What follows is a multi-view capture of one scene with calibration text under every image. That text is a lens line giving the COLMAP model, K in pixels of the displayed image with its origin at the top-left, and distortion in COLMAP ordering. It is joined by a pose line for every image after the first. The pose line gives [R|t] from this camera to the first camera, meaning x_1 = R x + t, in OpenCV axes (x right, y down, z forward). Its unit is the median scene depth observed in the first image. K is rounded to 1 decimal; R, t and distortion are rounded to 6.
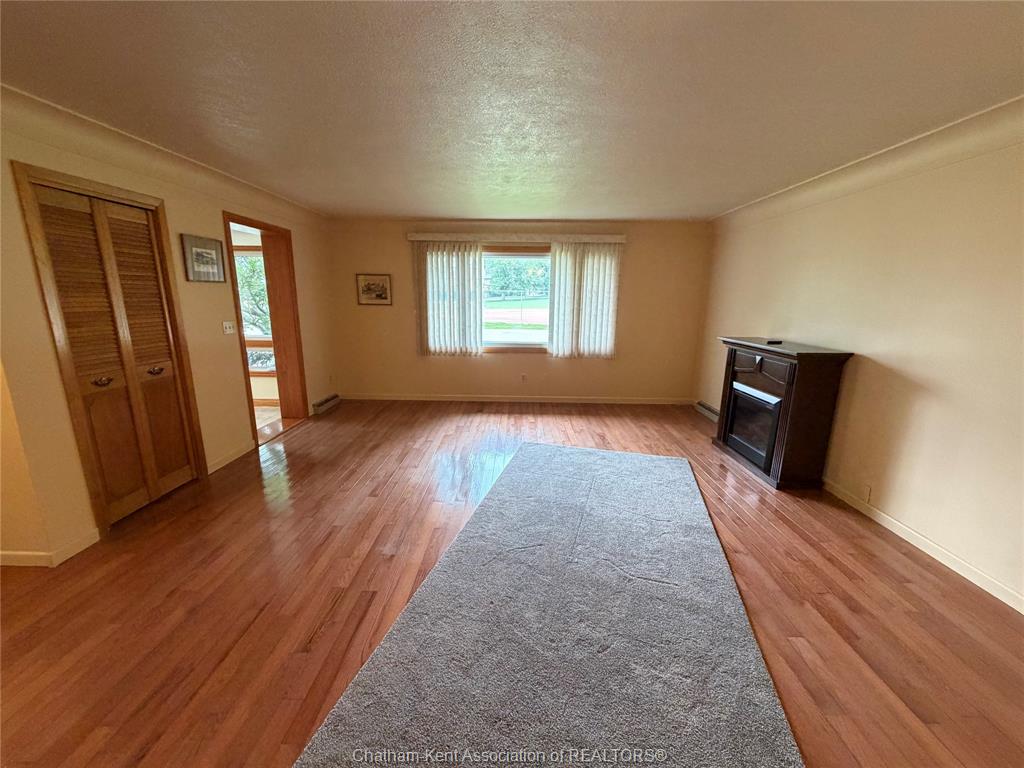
lens RADIAL K [[408.7, 0, 509.8], [0, 408.7, 383.4], [0, 0, 1]] dist [-0.000377, 0.000192]
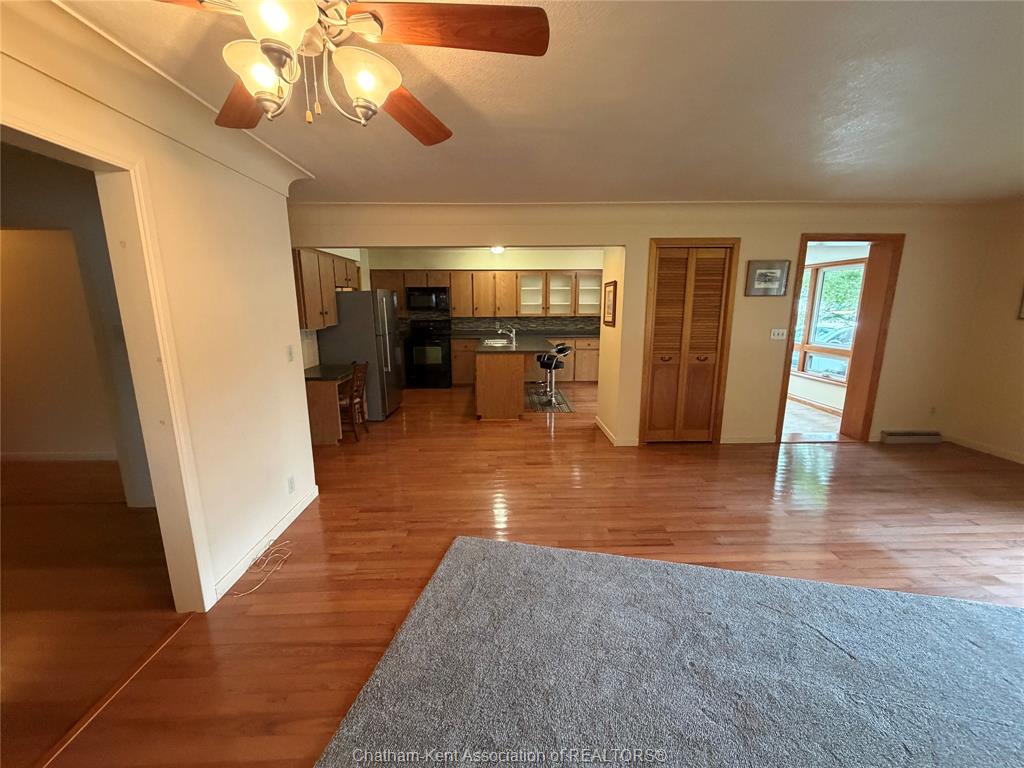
lens RADIAL K [[408.7, 0, 514.6], [0, 408.7, 386.2], [0, 0, 1]] dist [-0.000377, 0.000192]
pose [[0.055339, 0.187570, -0.980691, 0.342576], [-0.208968, 0.962620, 0.172321, -0.029359], [0.976355, 0.195397, 0.092467, 0.143952]]
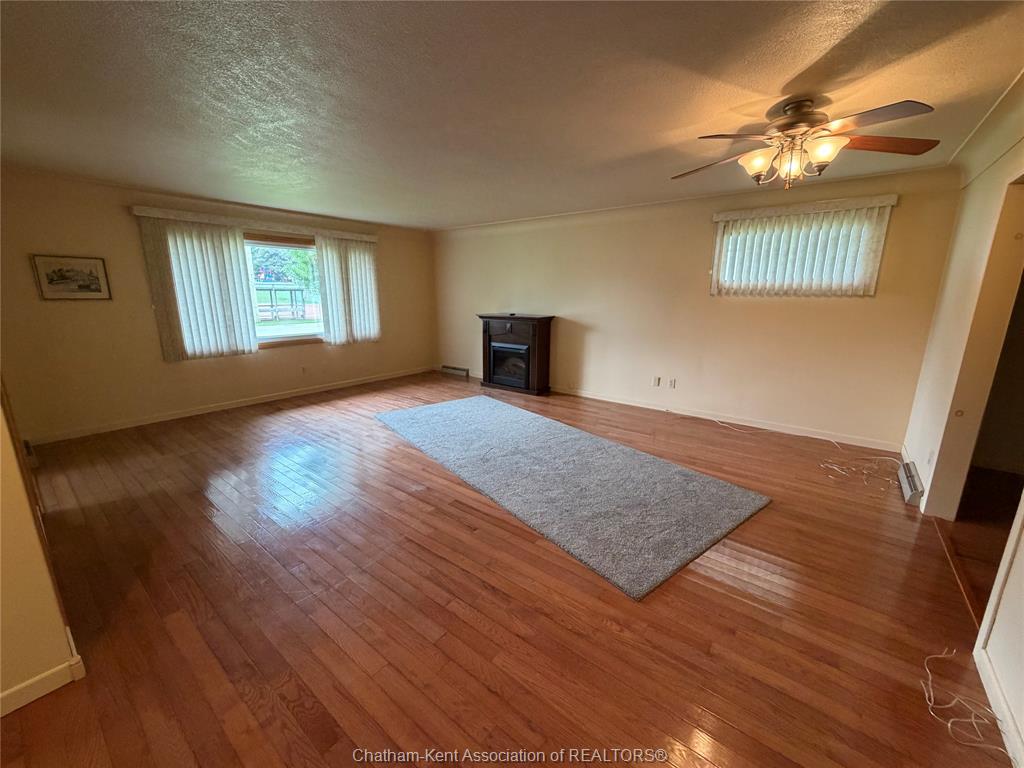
lens RADIAL K [[408.7, 0, 508.6], [0, 408.7, 386.9], [0, 0, 1]] dist [-0.000377, 0.000192]
pose [[0.604310, -0.187547, 0.774361, -0.542283], [0.170449, 0.979832, 0.104293, 0.009814], [-0.778304, 0.068964, 0.624089, -0.011718]]
